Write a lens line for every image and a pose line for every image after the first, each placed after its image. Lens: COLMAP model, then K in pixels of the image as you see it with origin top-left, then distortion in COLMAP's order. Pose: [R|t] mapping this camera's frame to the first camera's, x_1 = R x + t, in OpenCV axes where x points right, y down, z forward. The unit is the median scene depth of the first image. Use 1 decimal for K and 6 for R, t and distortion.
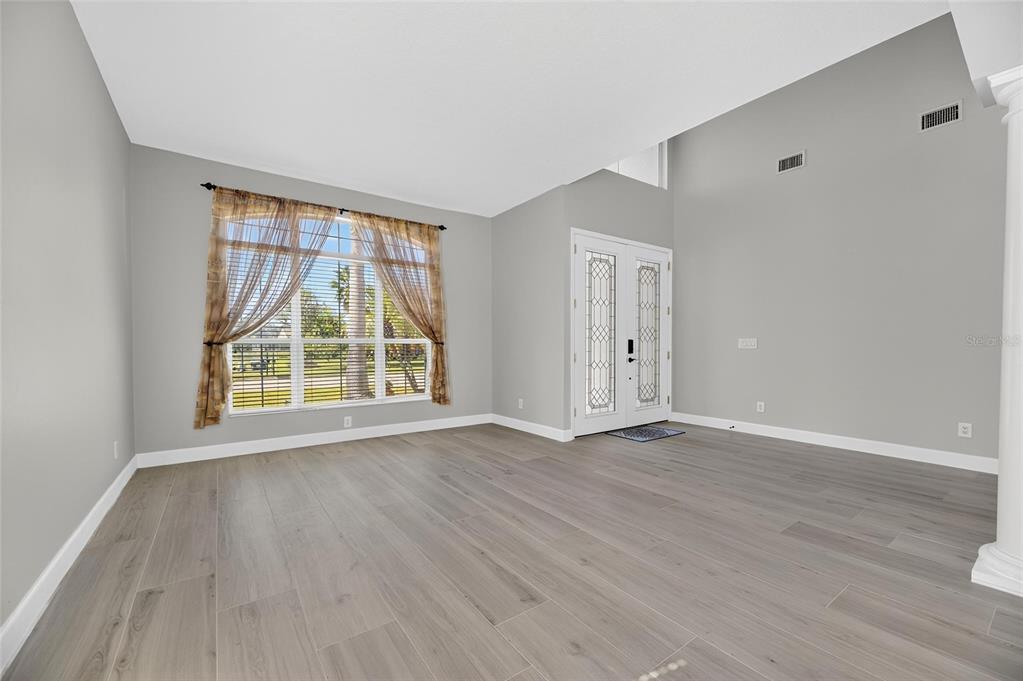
lens RADIAL K [[414.8, 0, 518.4], [0, 414.8, 349.1], [0, 0, 1]] dist [-0.000636, -0.003091]
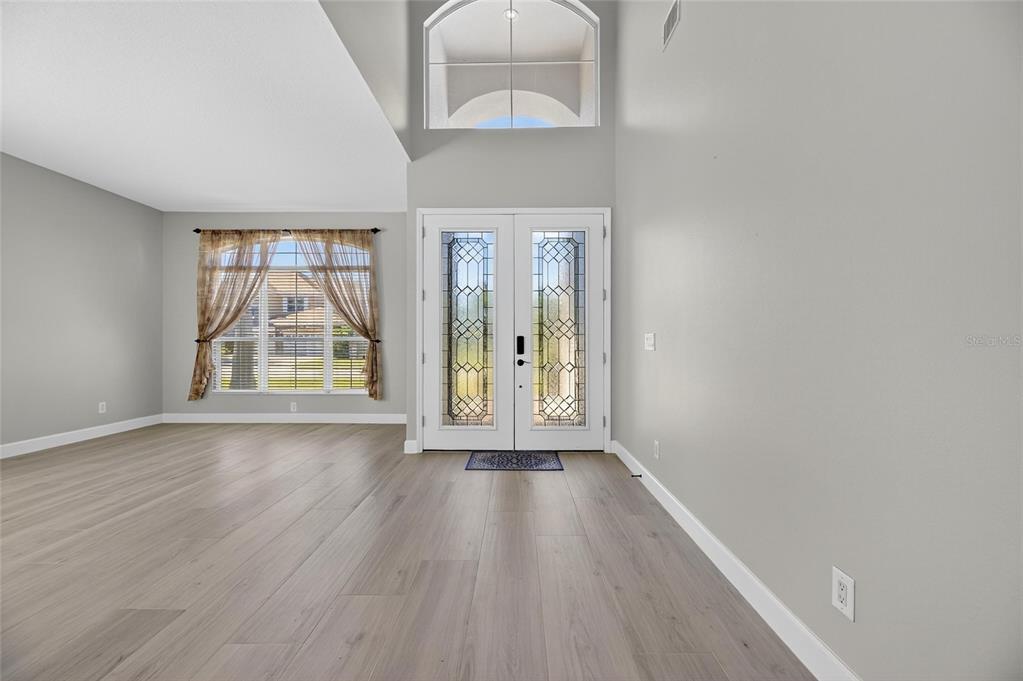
lens RADIAL K [[414.8, 0, 511.8], [0, 414.8, 338.6], [0, 0, 1]] dist [-0.000636, -0.003091]
pose [[0.806565, -0.003578, -0.591135, 0.834267], [-0.007170, 0.999849, -0.015835, -0.007111], [0.591103, 0.017010, 0.806417, 0.430869]]
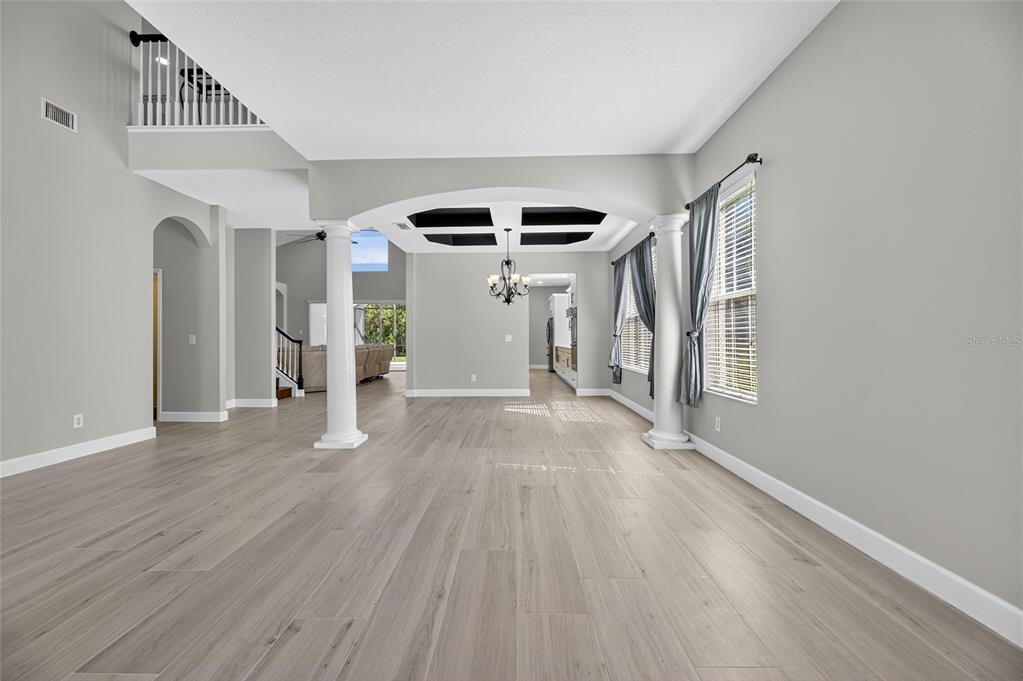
lens RADIAL K [[414.8, 0, 510.4], [0, 414.8, 337.9], [0, 0, 1]] dist [-0.000636, -0.003091]
pose [[-0.801695, 0.008633, 0.597671, -0.367864], [0.012525, 0.999919, 0.002358, -0.006232], [-0.597602, 0.009377, -0.801738, 0.937296]]
